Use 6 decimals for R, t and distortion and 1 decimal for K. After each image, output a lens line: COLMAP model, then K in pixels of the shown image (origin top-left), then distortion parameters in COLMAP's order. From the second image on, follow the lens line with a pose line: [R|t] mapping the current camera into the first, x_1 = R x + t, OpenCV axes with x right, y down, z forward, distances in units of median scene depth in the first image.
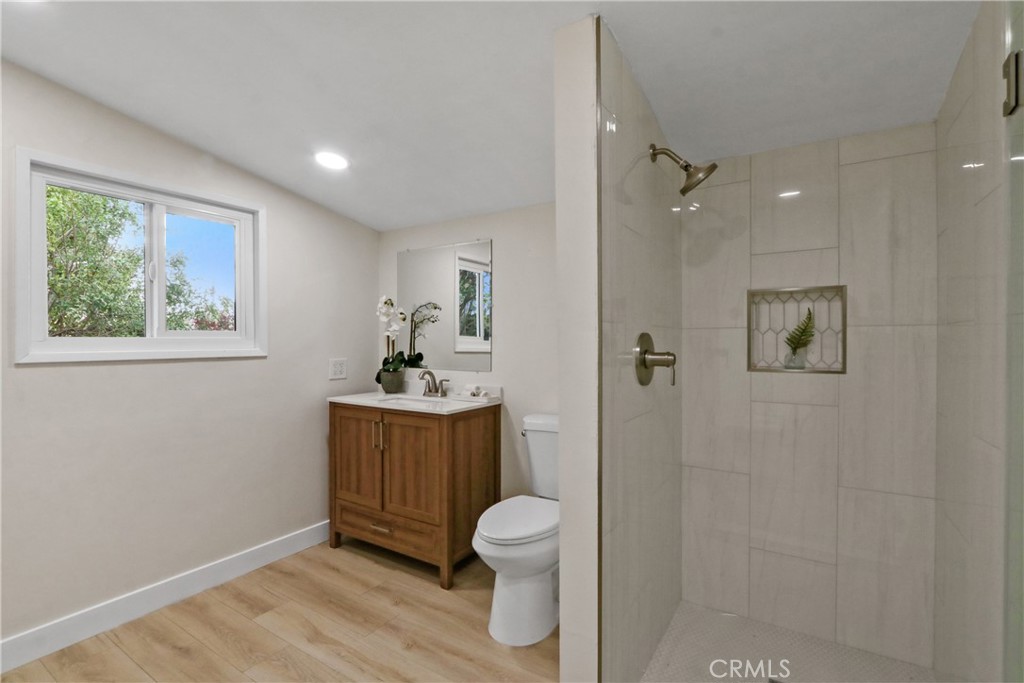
lens RADIAL K [[478.3, 0, 516.8], [0, 478.3, 345.4], [0, 0, 1]] dist [-0.015552, 0.003735]
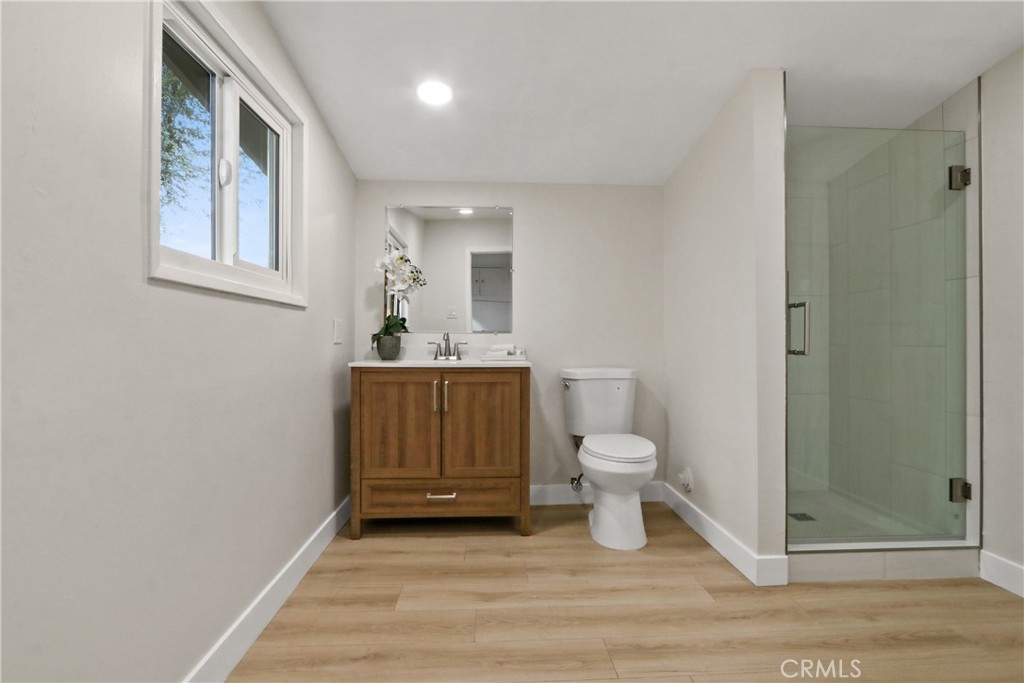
lens RADIAL K [[478.3, 0, 532.0], [0, 478.3, 341.7], [0, 0, 1]] dist [-0.015552, 0.003735]
pose [[0.804122, 0.001071, 0.594464, -0.714121], [0.004579, 0.999958, -0.007995, 0.090698], [-0.594447, 0.009151, 0.804083, 0.143169]]
